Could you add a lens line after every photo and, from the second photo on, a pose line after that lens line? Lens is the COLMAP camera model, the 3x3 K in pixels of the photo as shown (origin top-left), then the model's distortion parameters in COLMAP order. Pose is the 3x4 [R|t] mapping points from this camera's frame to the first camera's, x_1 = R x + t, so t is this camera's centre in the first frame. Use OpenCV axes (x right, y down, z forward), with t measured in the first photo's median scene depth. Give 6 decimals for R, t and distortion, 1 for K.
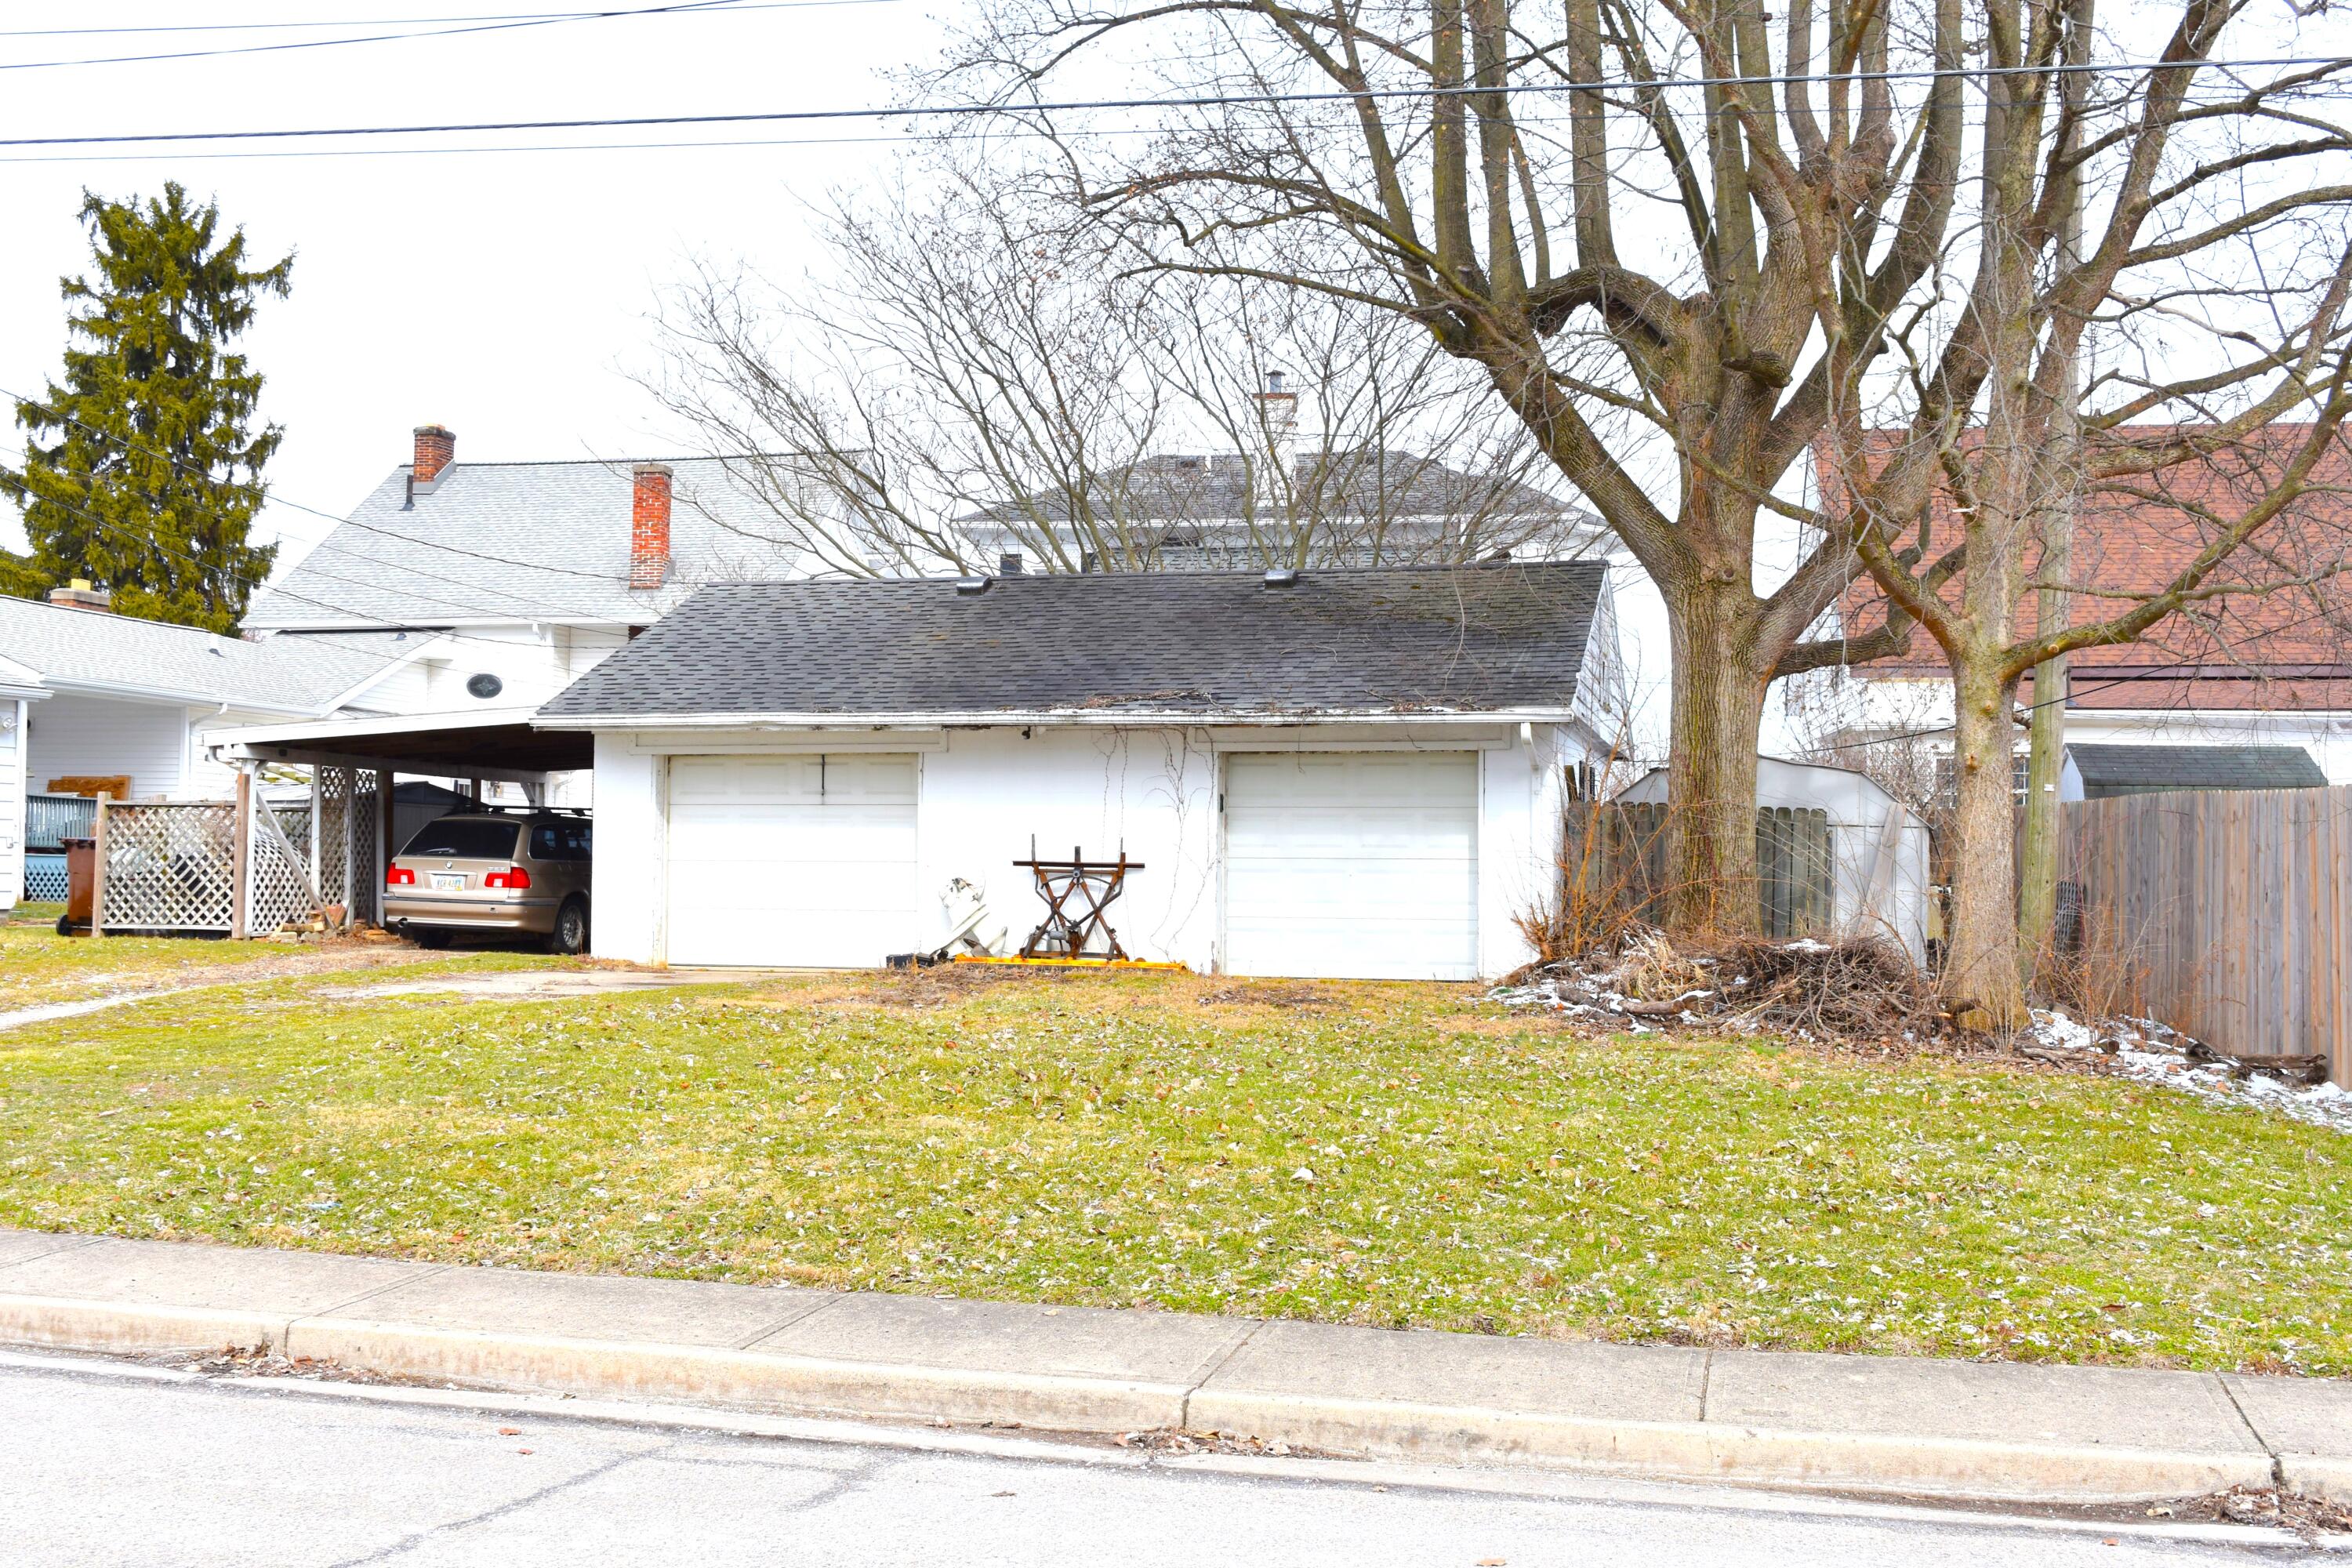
lens RADIAL K [[2396.0, 0, 1180.6], [0, 2396.0, 784.4], [0, 0, 1]] dist [-0.004931, 0.000000]
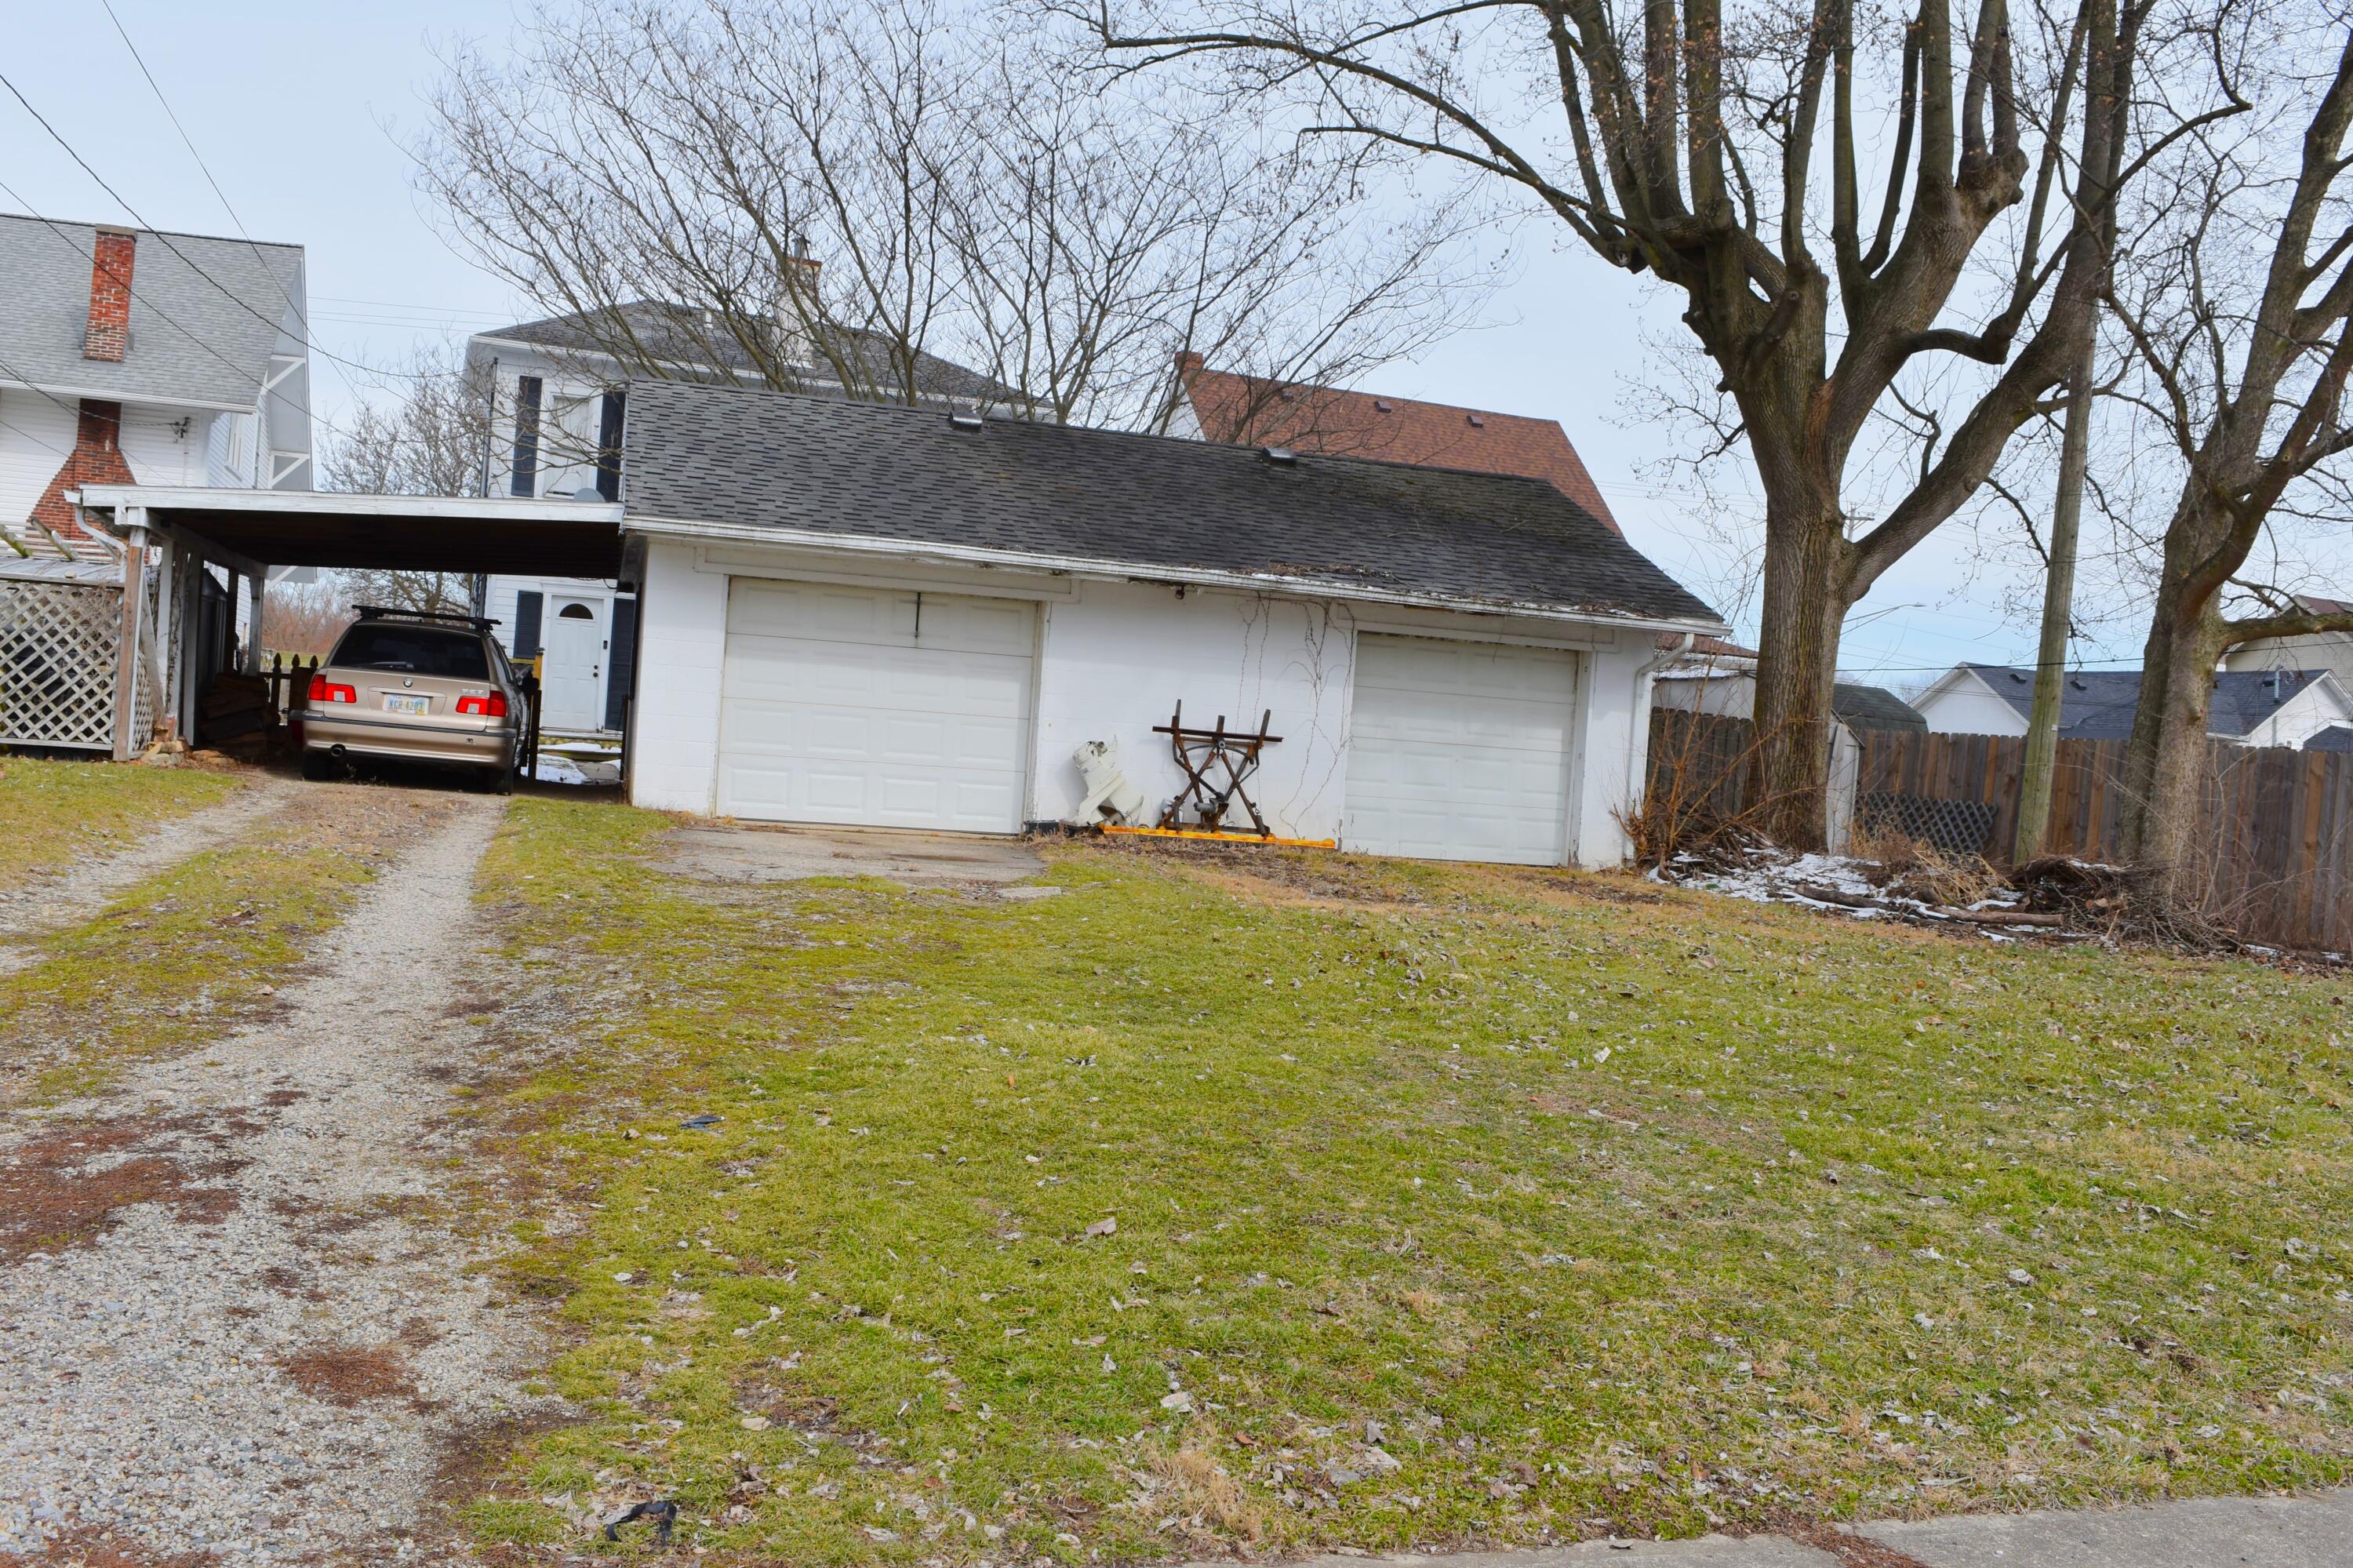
lens RADIAL K [[1854.8, 0, 1175.9], [0, 1854.8, 781.9], [0, 0, 1]] dist [-0.098486, 0.033604]
pose [[0.865104, 0.040406, 0.499963, -0.424124], [-0.082696, 0.994600, 0.062710, 0.007176], [-0.494729, -0.095595, 0.863774, 0.361170]]
